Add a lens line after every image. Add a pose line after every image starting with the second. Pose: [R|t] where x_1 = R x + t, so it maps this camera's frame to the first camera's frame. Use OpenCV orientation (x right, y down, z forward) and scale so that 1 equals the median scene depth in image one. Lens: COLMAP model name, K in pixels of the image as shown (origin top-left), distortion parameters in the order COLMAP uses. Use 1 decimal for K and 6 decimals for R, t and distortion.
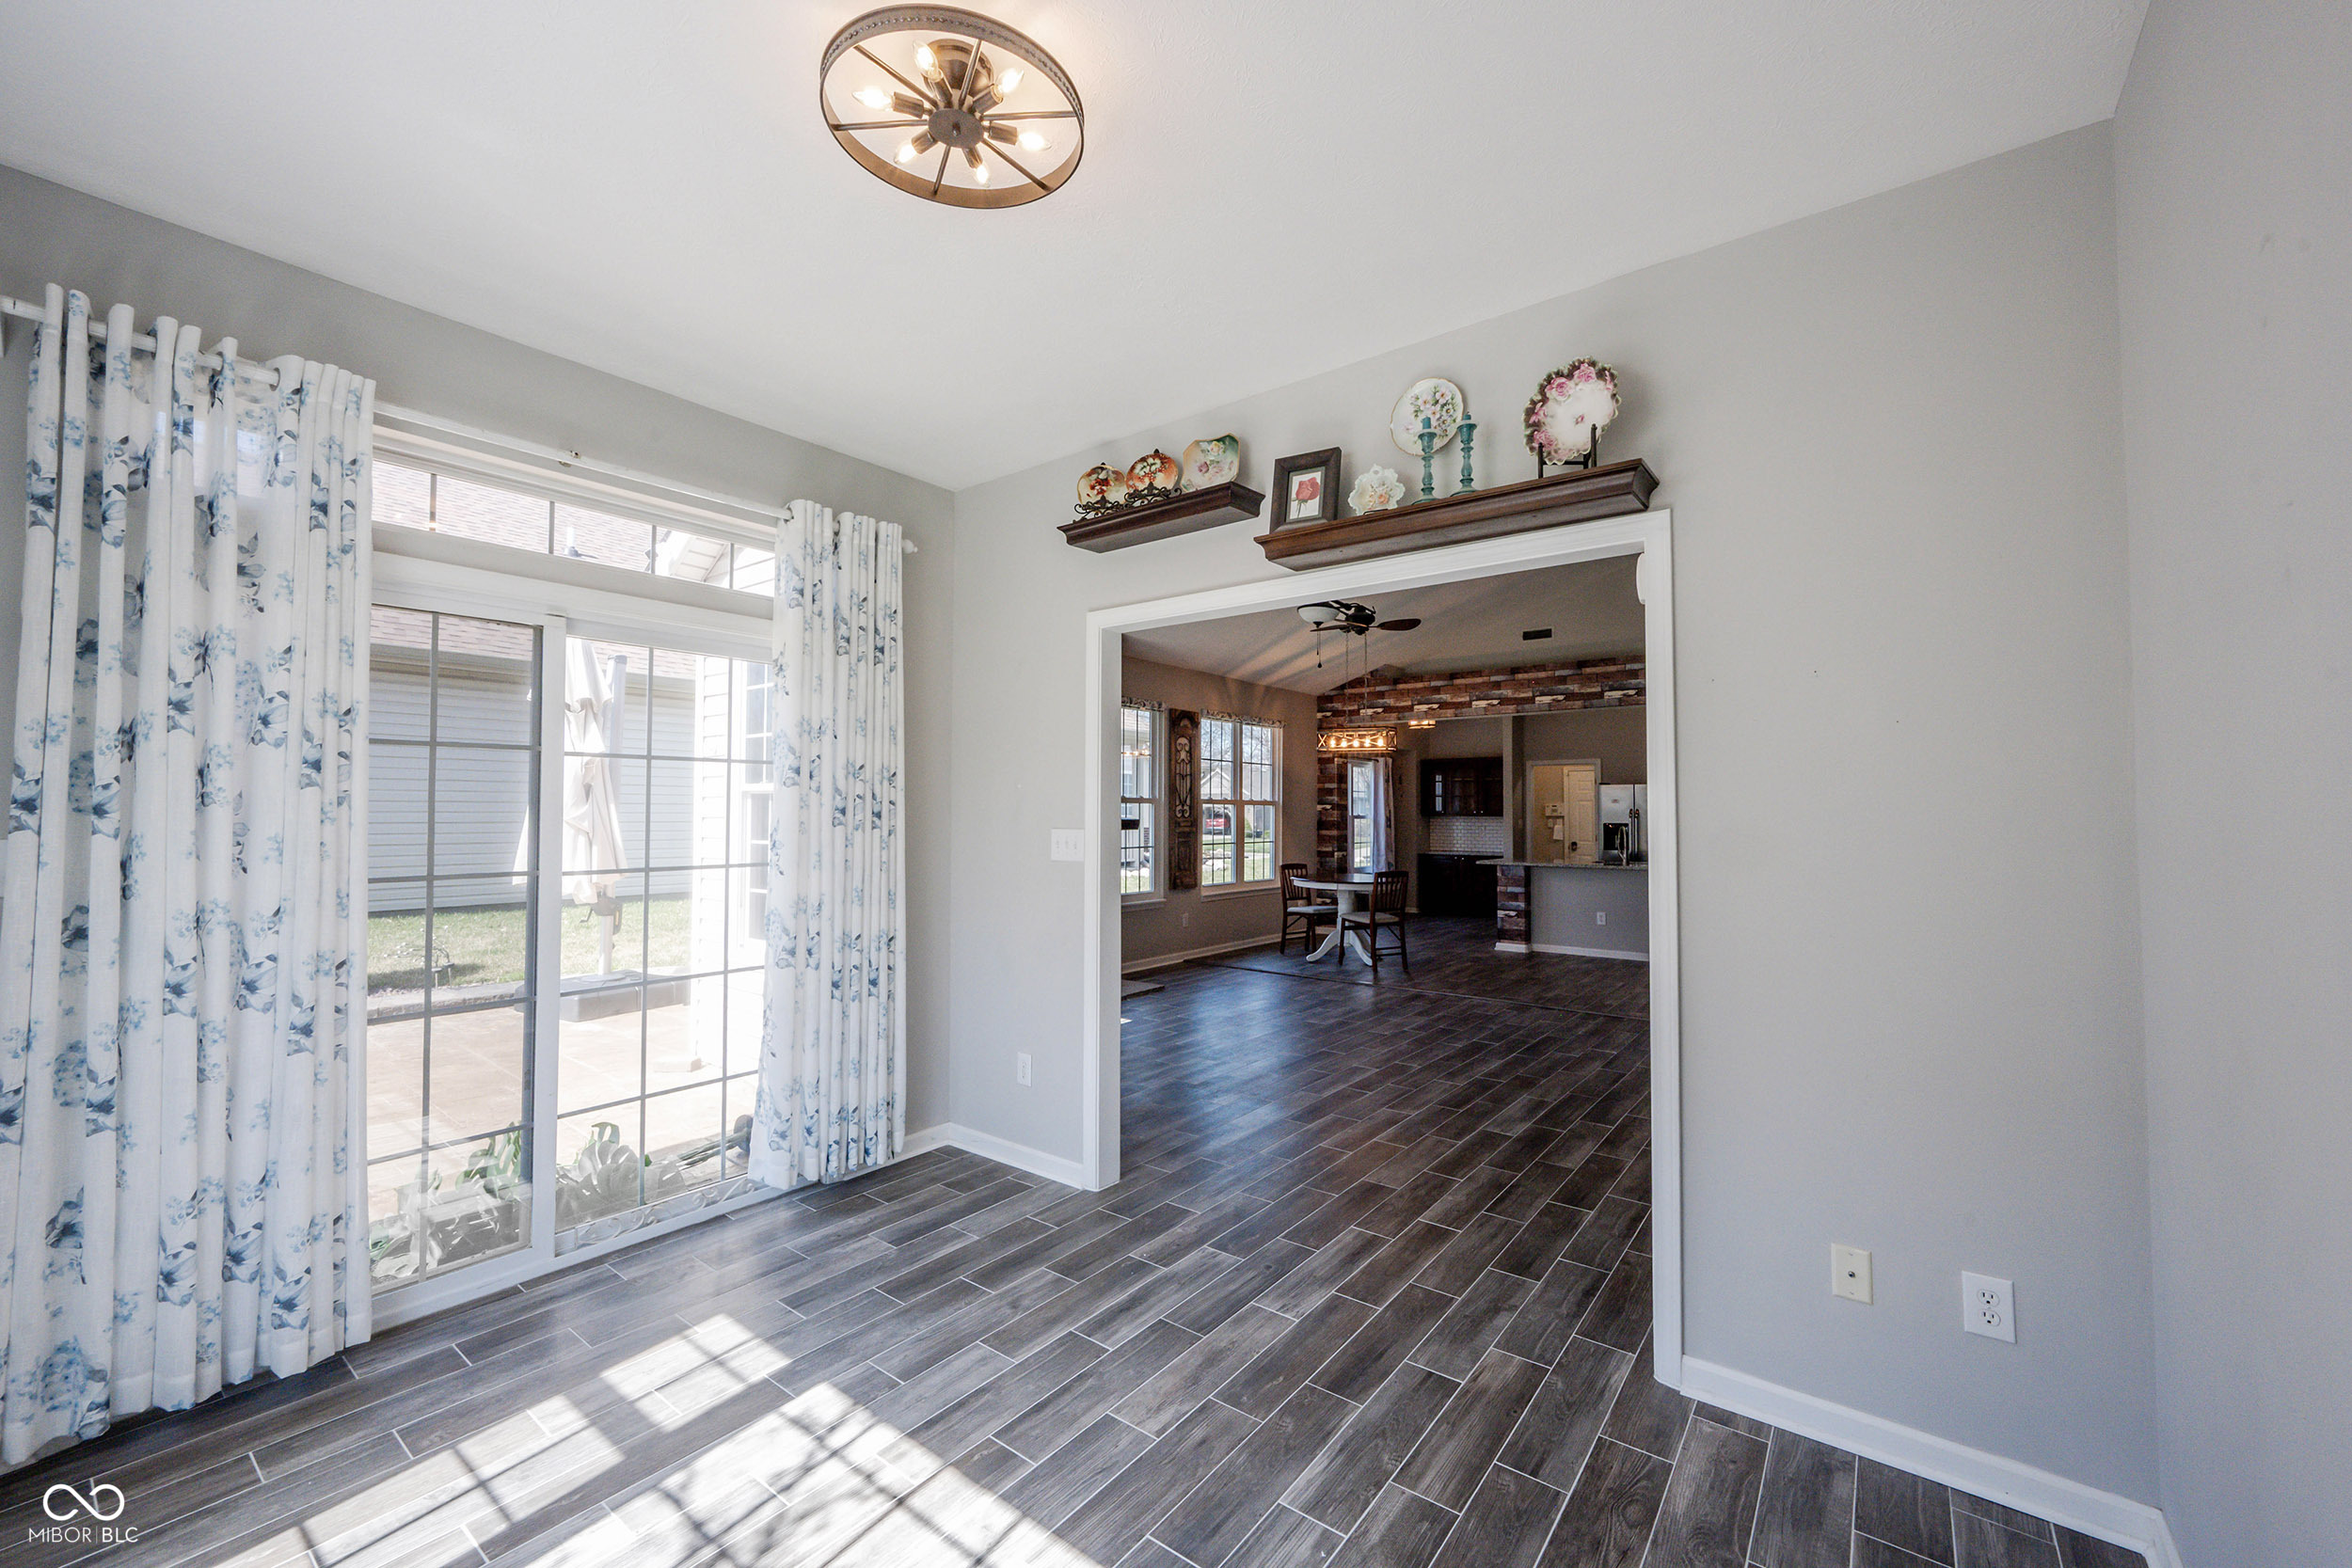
lens RADIAL K [[926.2, 0, 1180.7], [0, 926.2, 790.7], [0, 0, 1]] dist [-0.001005, 0.000588]
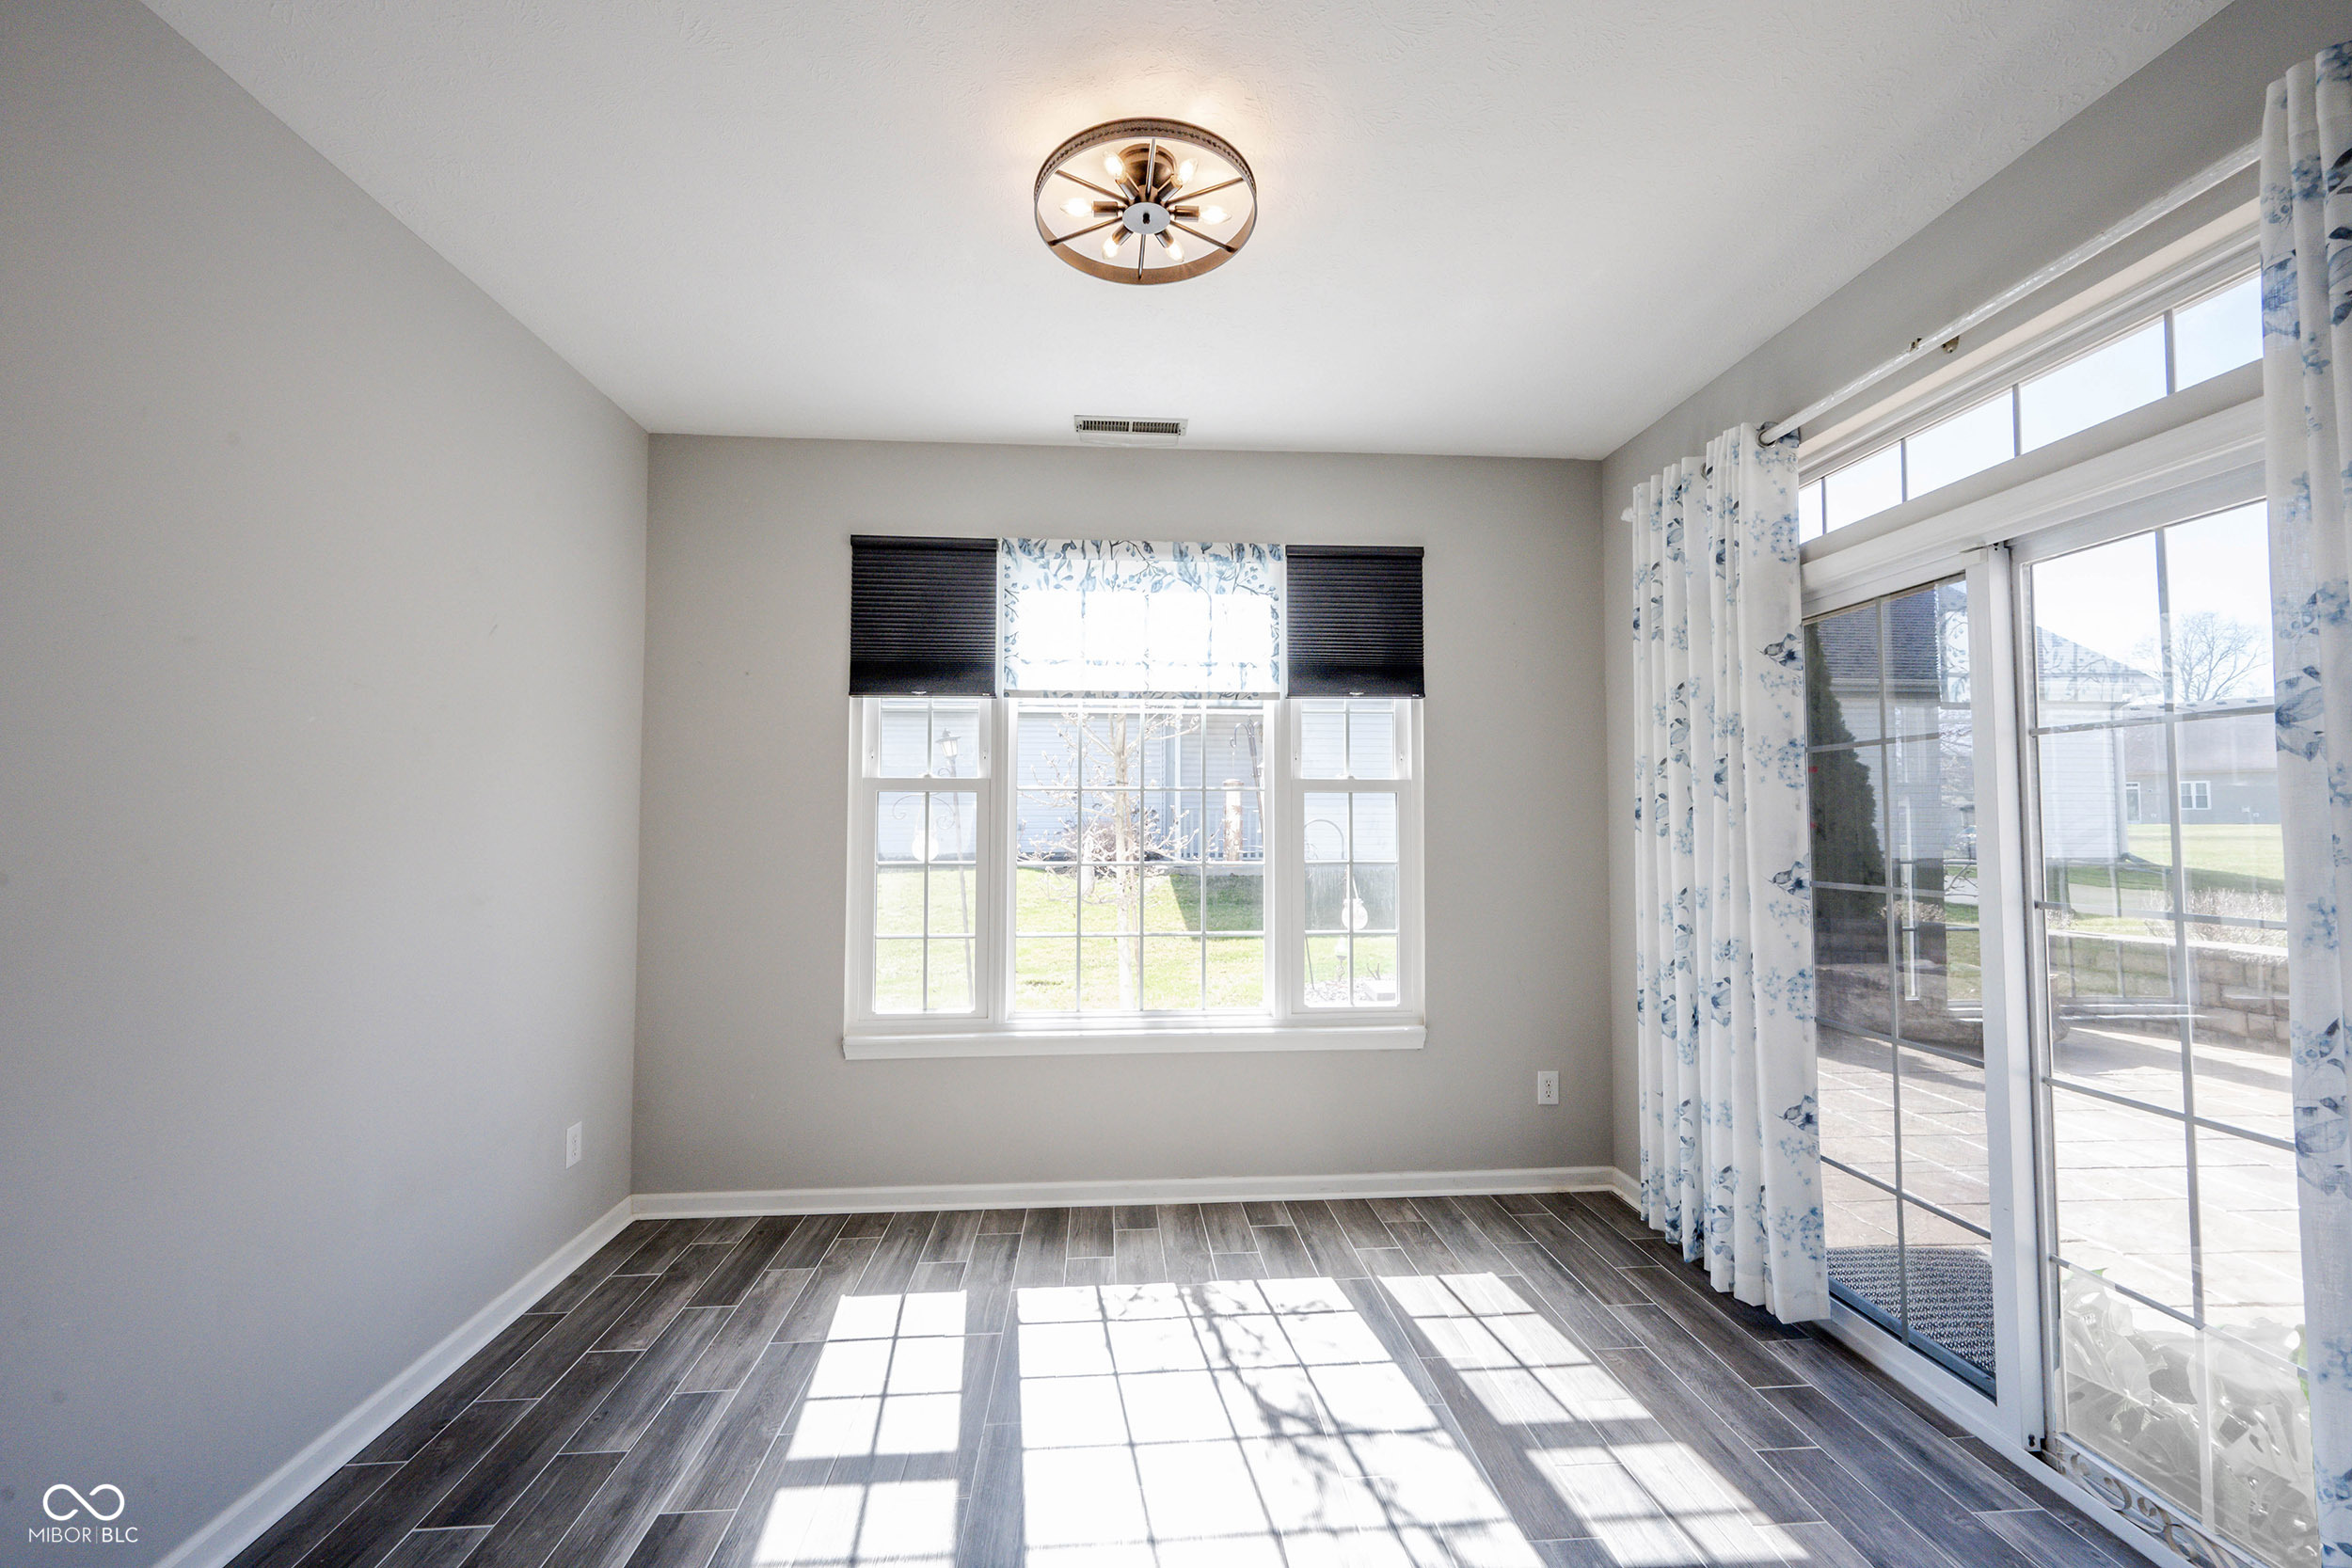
lens RADIAL K [[926.2, 0, 1174.6], [0, 926.2, 786.4], [0, 0, 1]] dist [-0.001005, 0.000588]
pose [[-0.747773, -0.028933, -0.663324, 0.311204], [0.012919, 0.998227, -0.058104, 0.037175], [0.663829, -0.052018, -0.746073, 1.214150]]
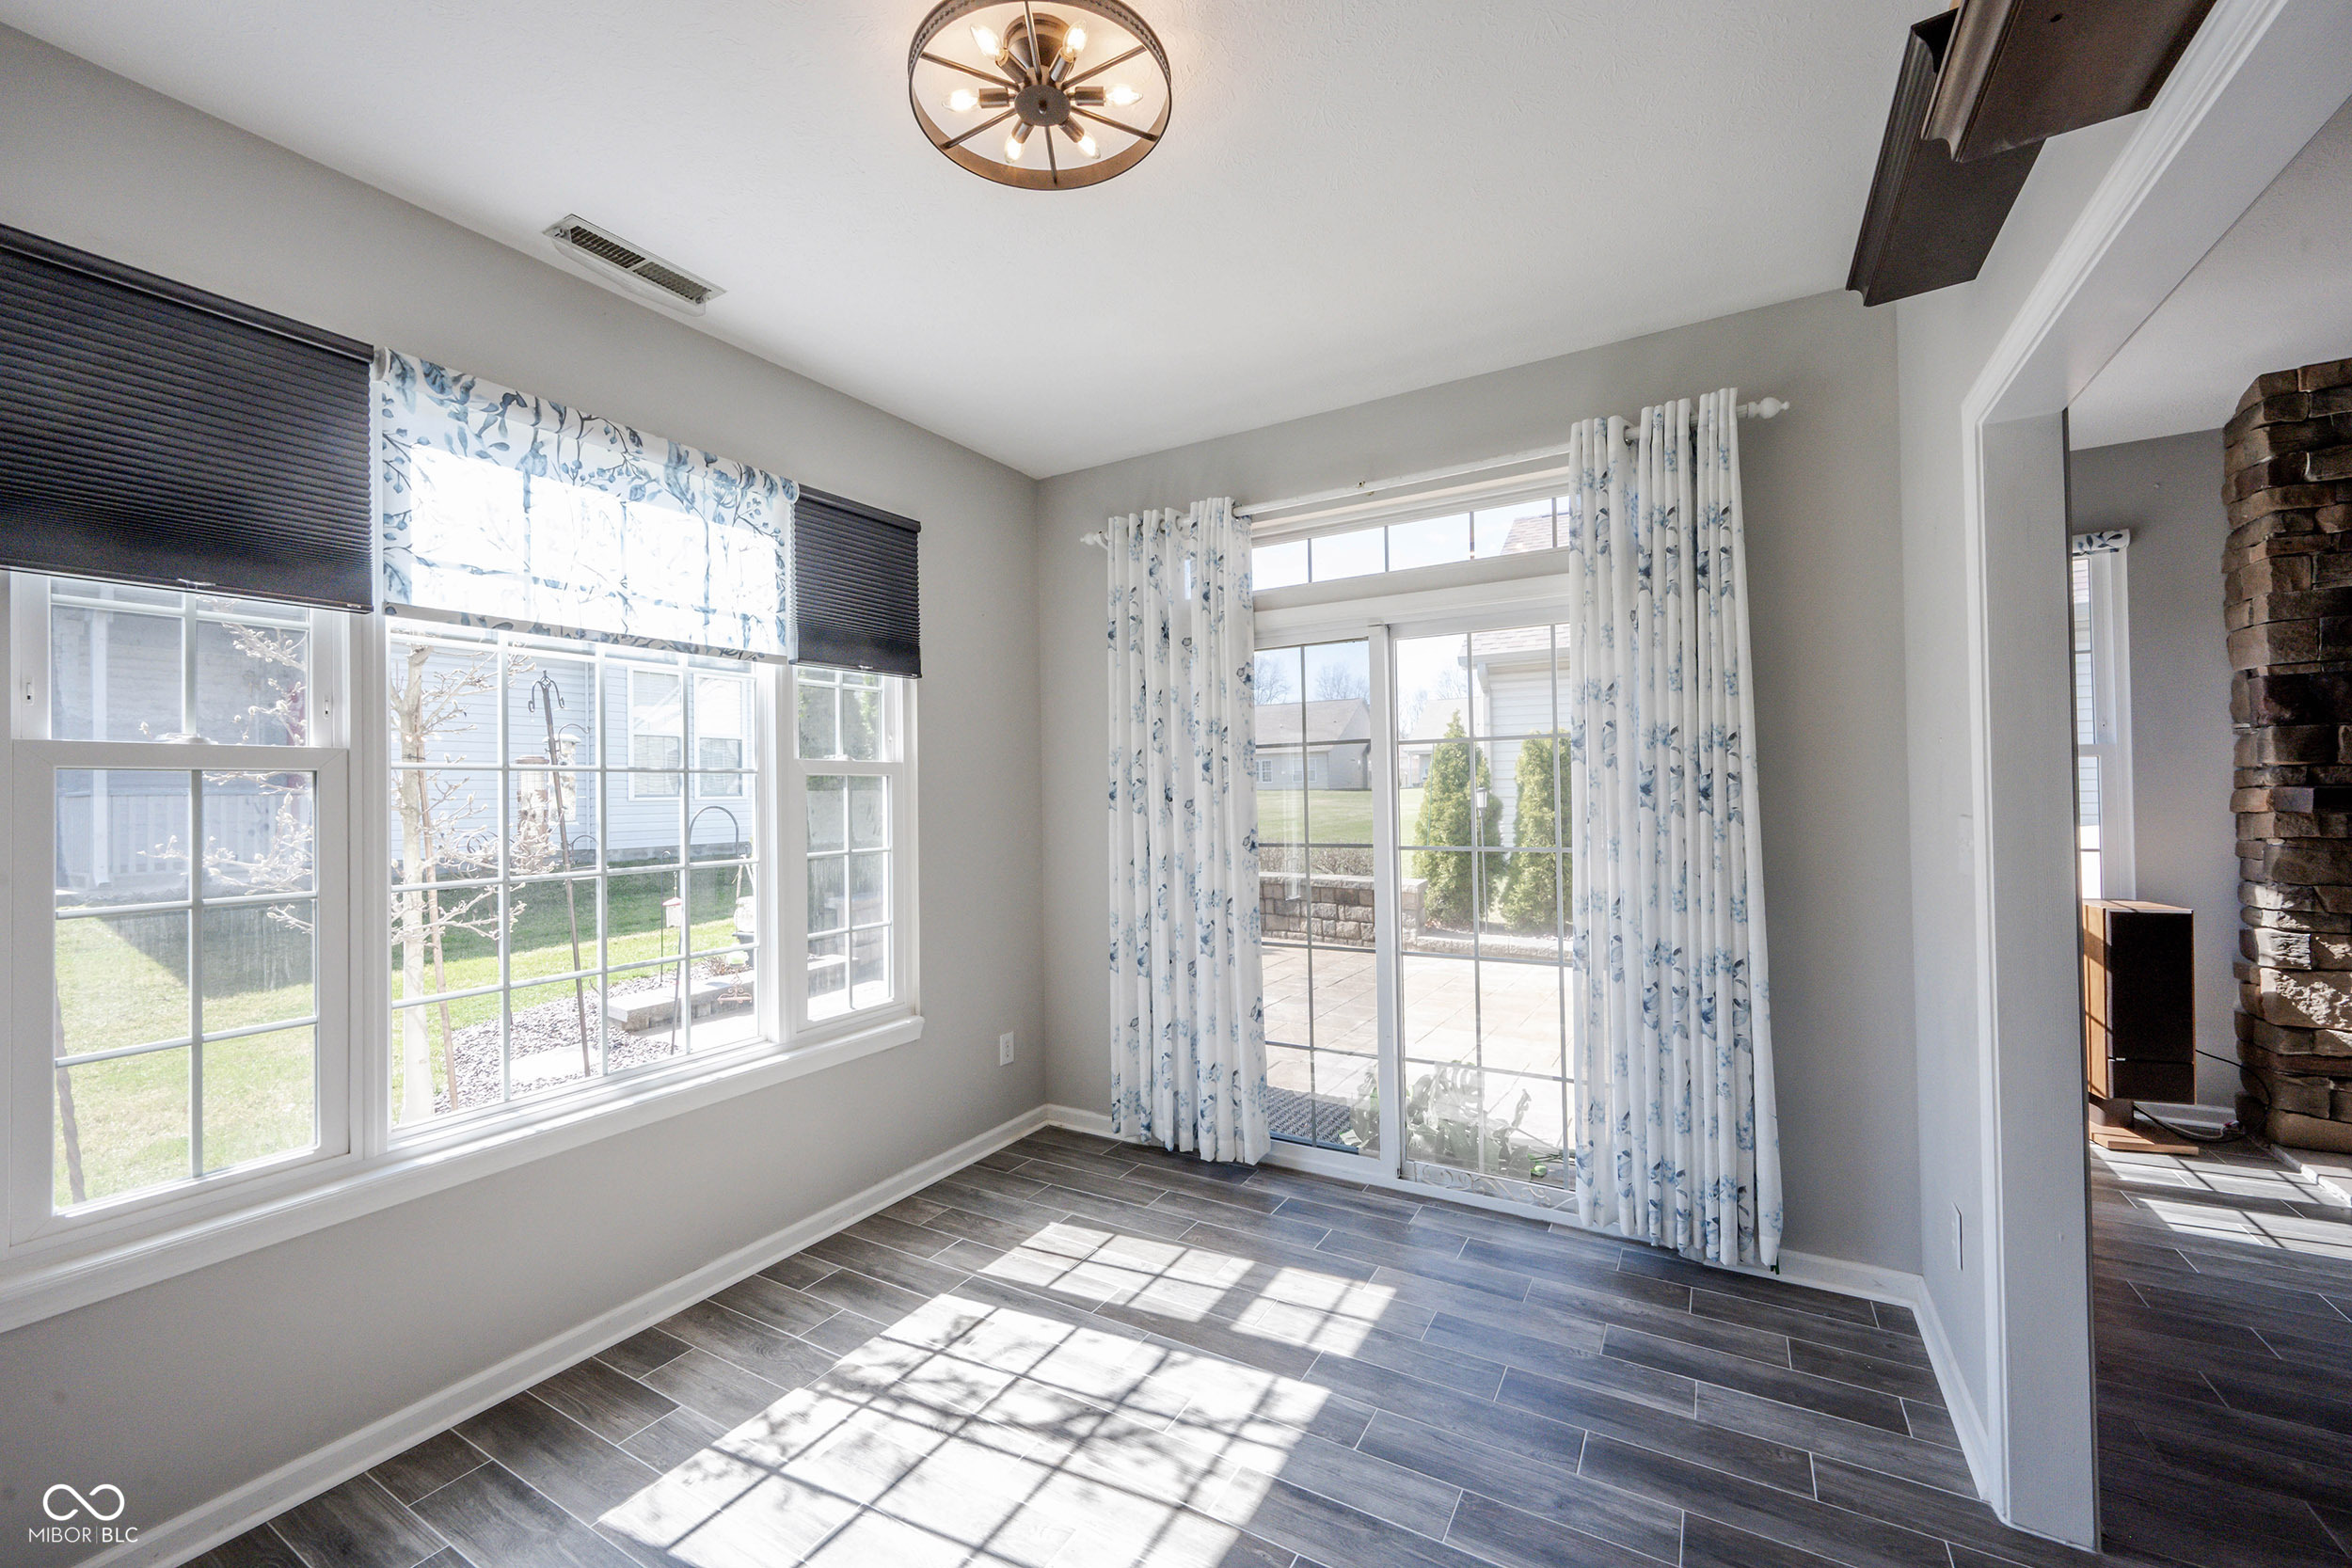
lens RADIAL K [[926.2, 0, 1172.2], [0, 926.2, 785.6], [0, 0, 1]] dist [-0.001005, 0.000588]
pose [[0.117880, -0.013196, -0.992940, 0.485352], [0.041299, 0.999112, -0.008375, 0.011848], [0.992169, -0.040020, 0.118320, 0.653167]]
